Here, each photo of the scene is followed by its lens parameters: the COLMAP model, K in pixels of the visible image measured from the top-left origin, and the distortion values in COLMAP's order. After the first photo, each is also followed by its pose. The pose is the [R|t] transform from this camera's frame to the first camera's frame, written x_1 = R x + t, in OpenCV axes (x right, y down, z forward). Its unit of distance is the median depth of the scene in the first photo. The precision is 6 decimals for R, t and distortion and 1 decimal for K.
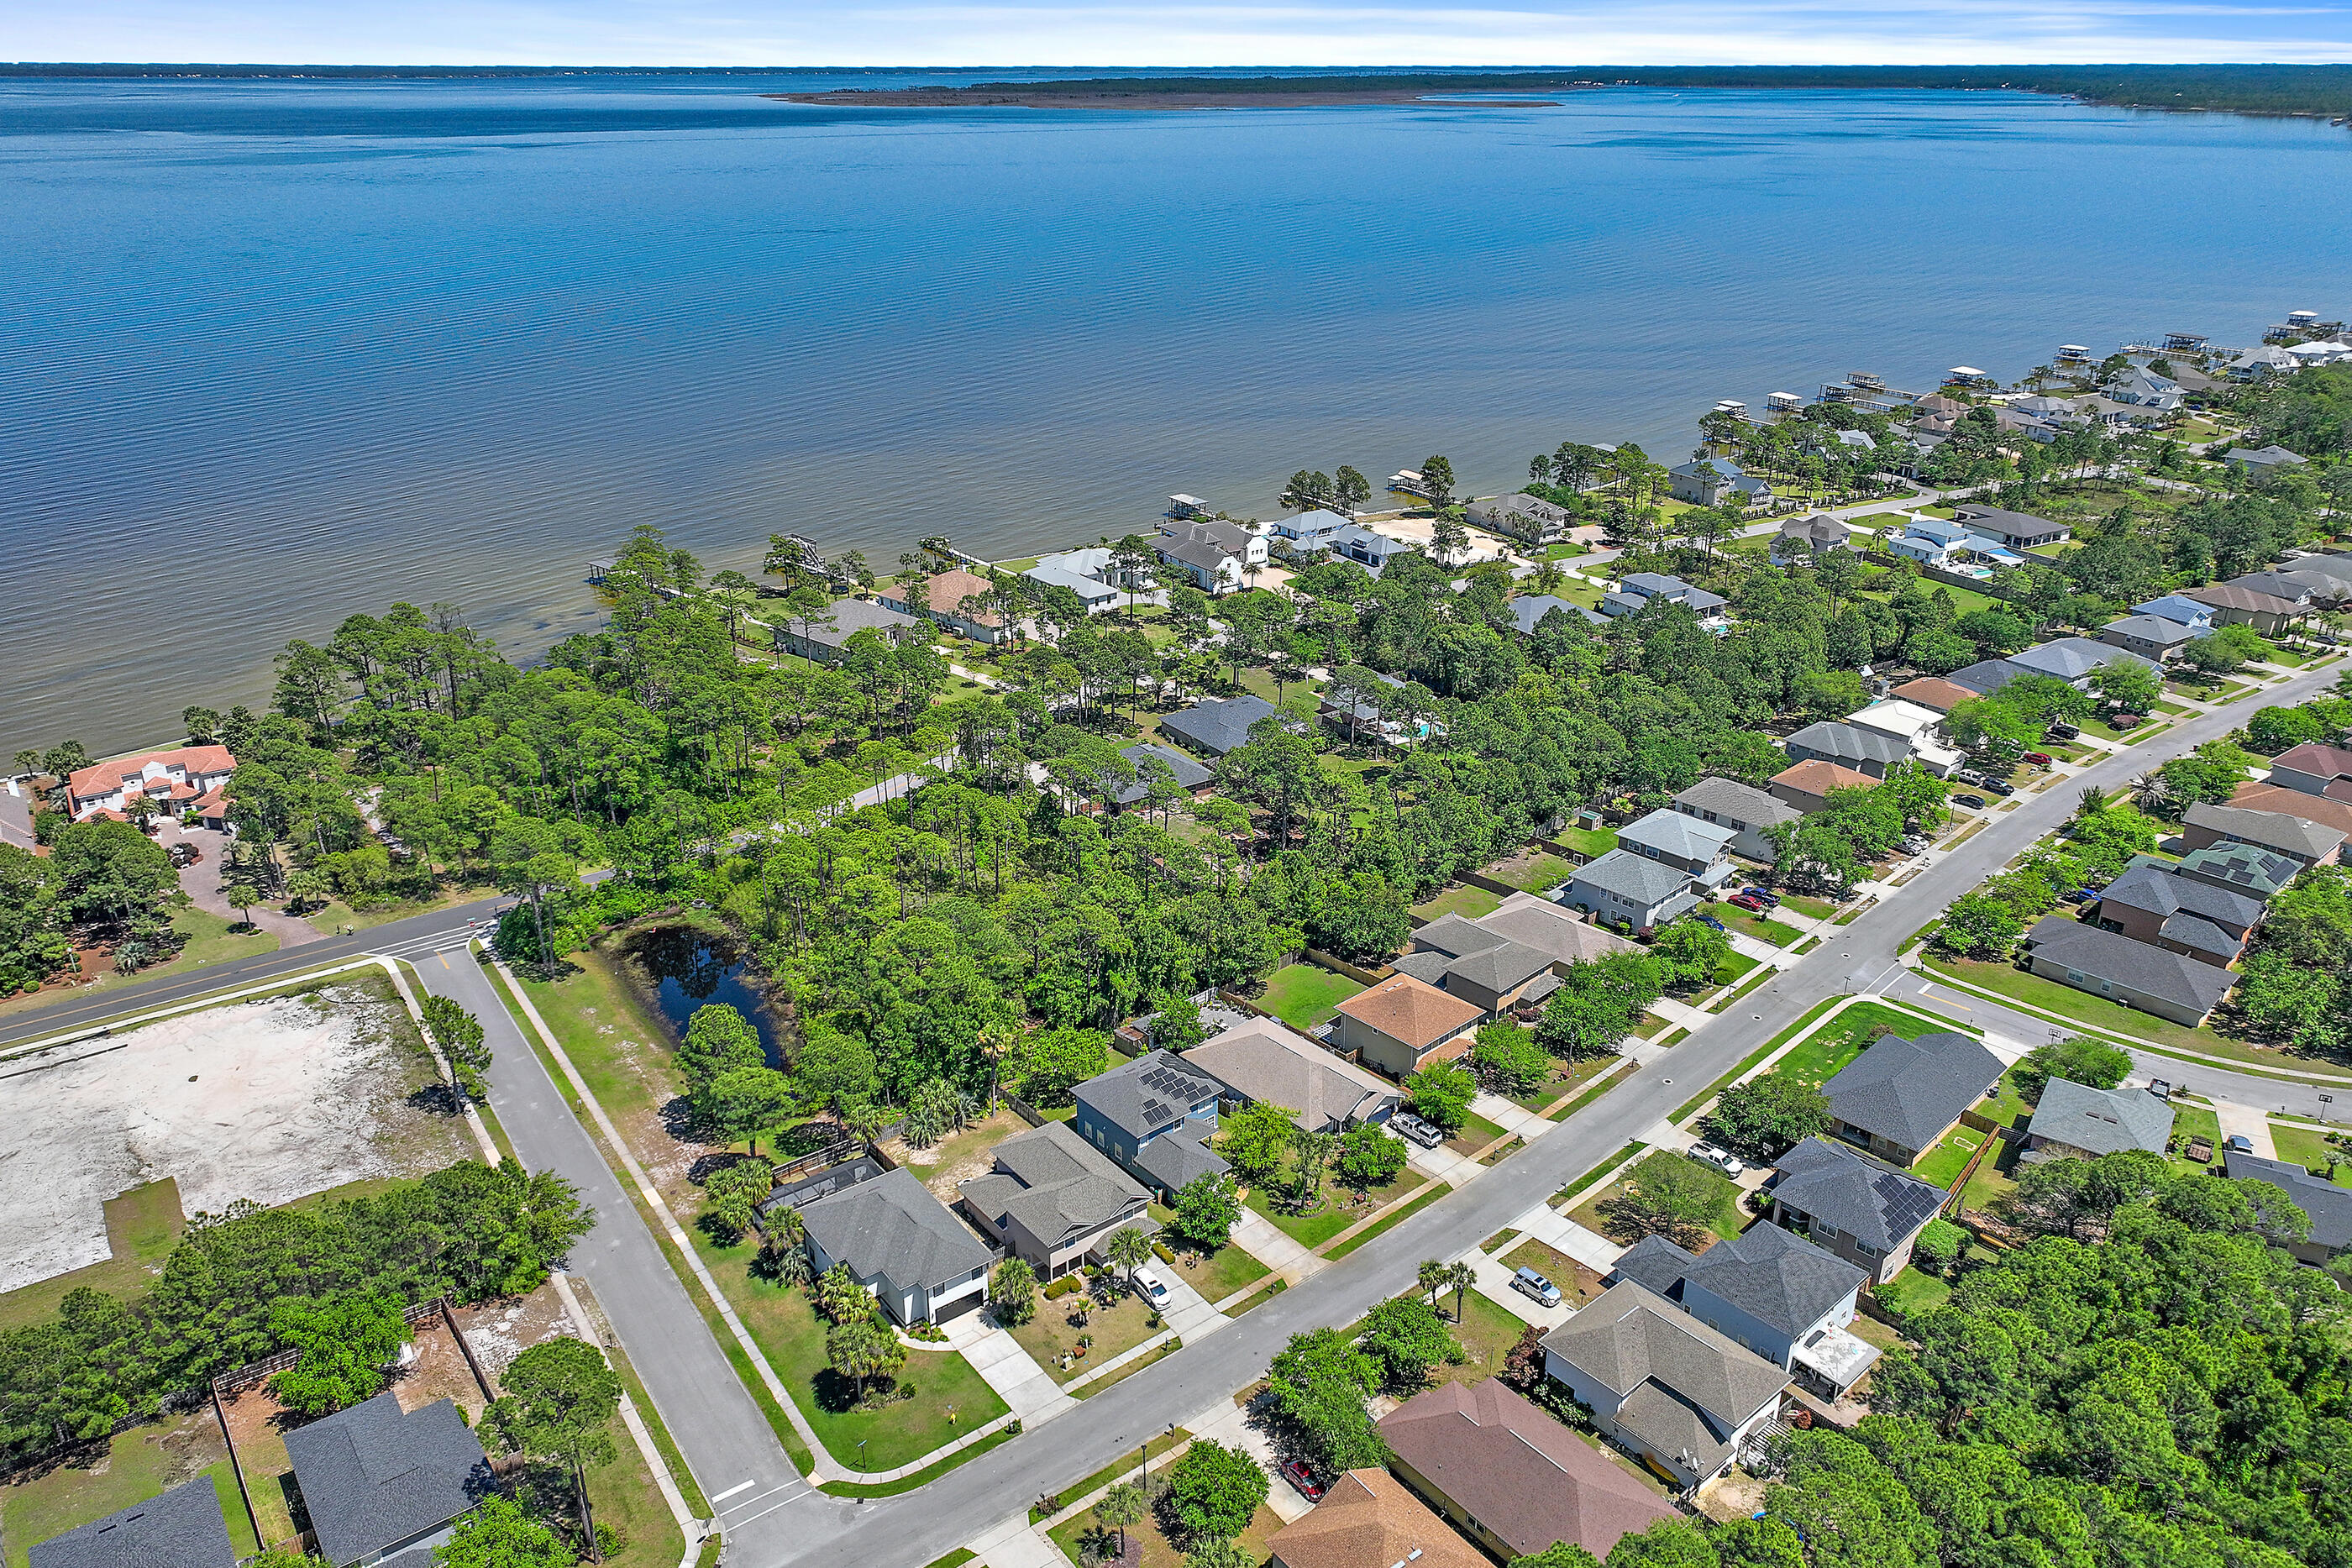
lens RADIAL K [[1707.7, 0, 1176.0], [0, 1707.7, 784.0], [0, 0, 1]] dist [0.006653, 0.004674]
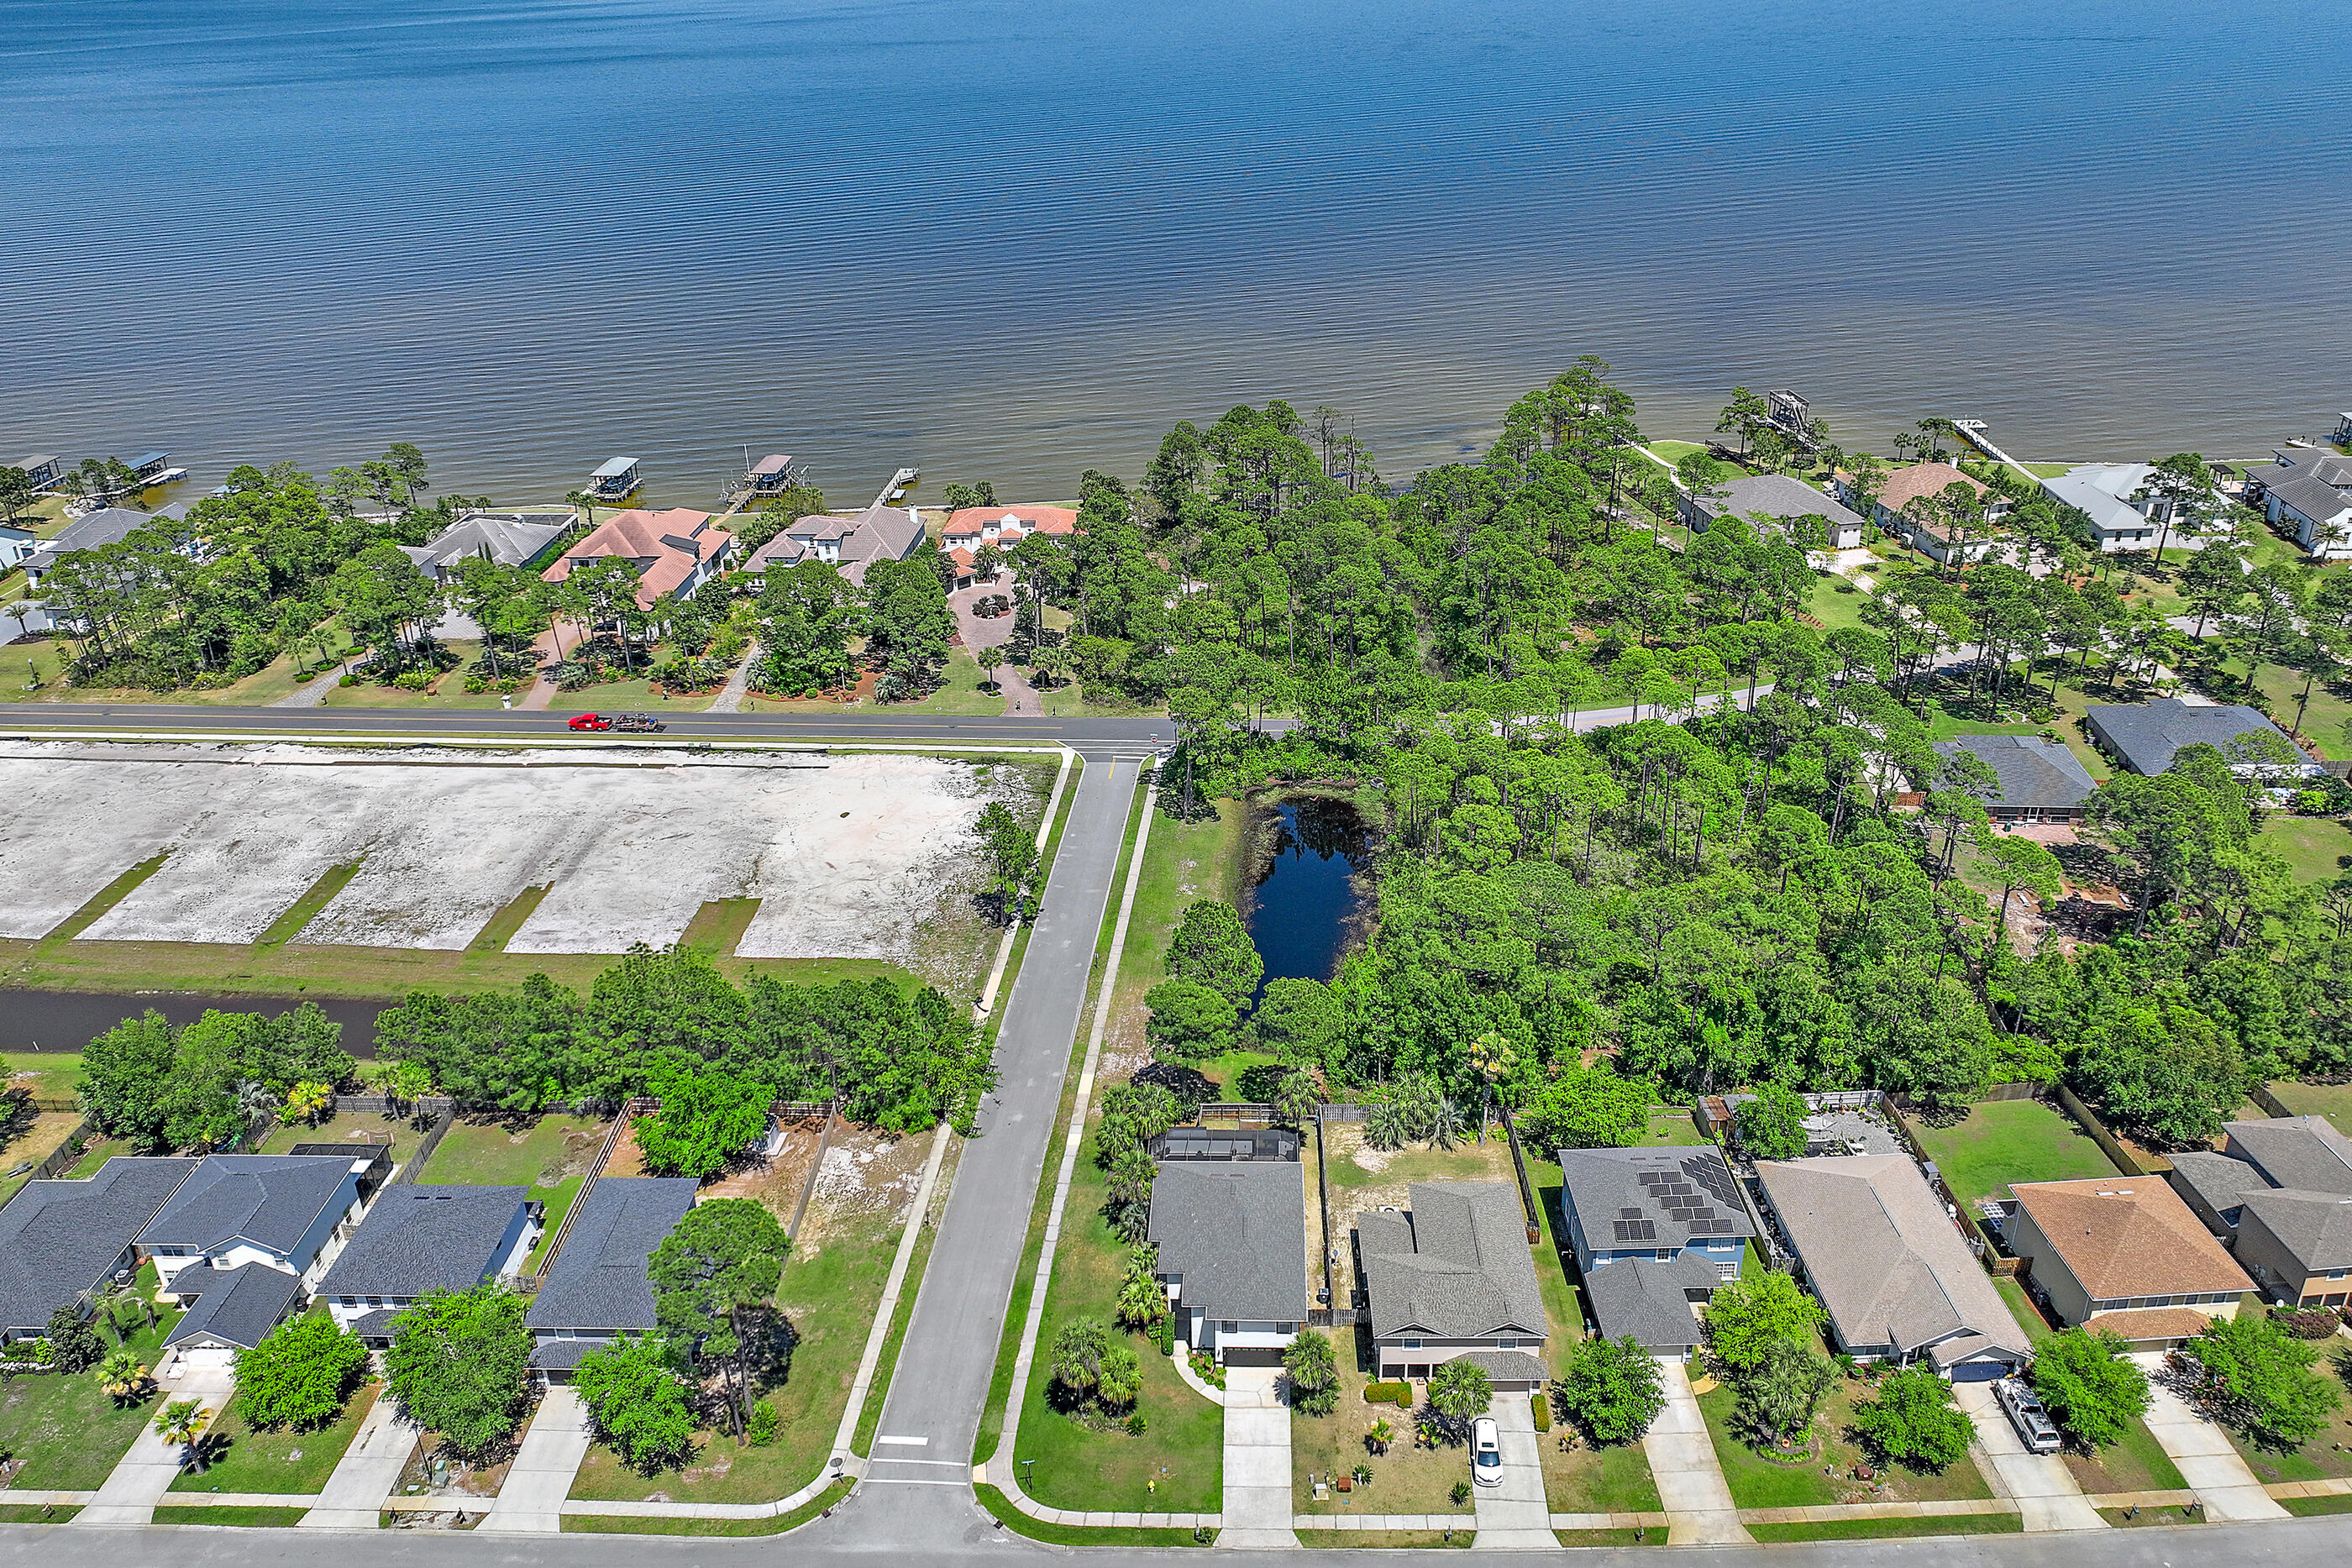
lens RADIAL K [[1792.2, 0, 1178.0], [0, 1792.2, 748.3], [0, 0, 1]] dist [0.006786, 0.000609]
pose [[0.775926, 0.256286, -0.576417, 0.239208], [-0.220153, 0.966316, 0.133290, -0.067671], [0.591161, 0.023477, 0.806212, 0.278579]]
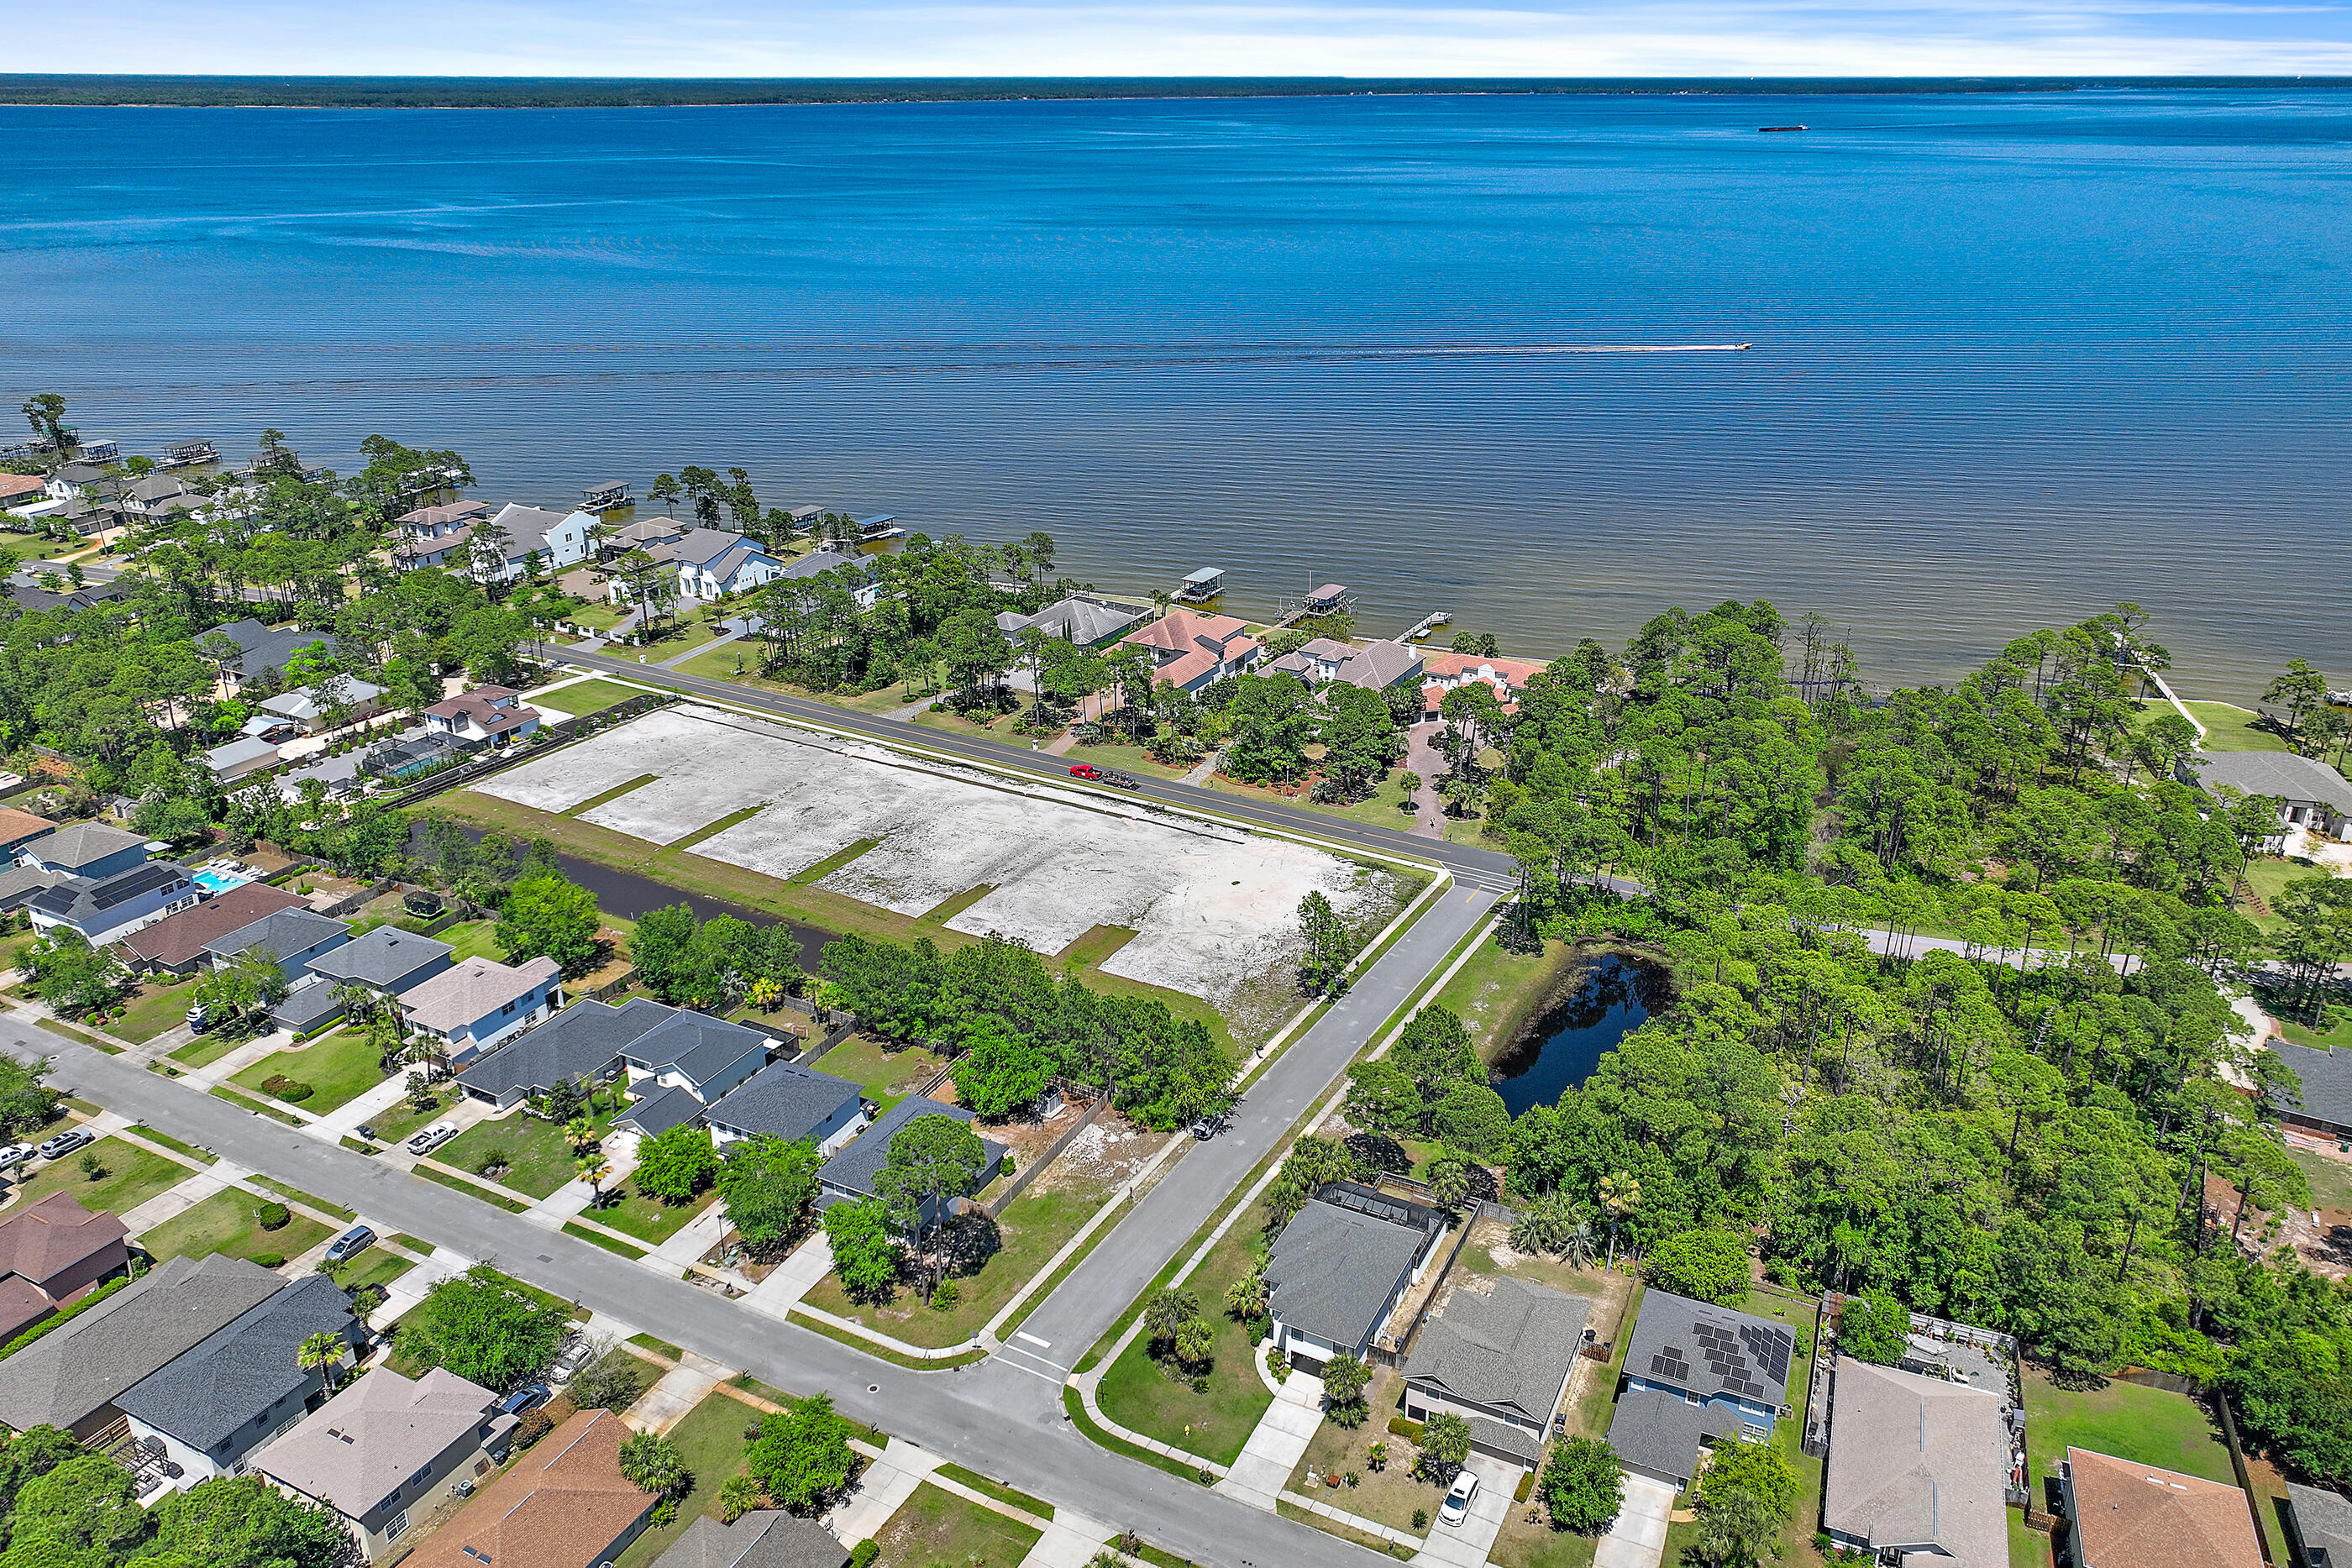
lens RADIAL K [[1707.7, 0, 1176.0], [0, 1707.7, 784.0], [0, 0, 1]] dist [0.006653, 0.004674]
pose [[0.443252, 0.345729, -0.827042, 0.486549], [-0.350291, 0.916073, 0.195209, -0.144069], [0.825120, 0.203179, 0.527157, 0.341006]]
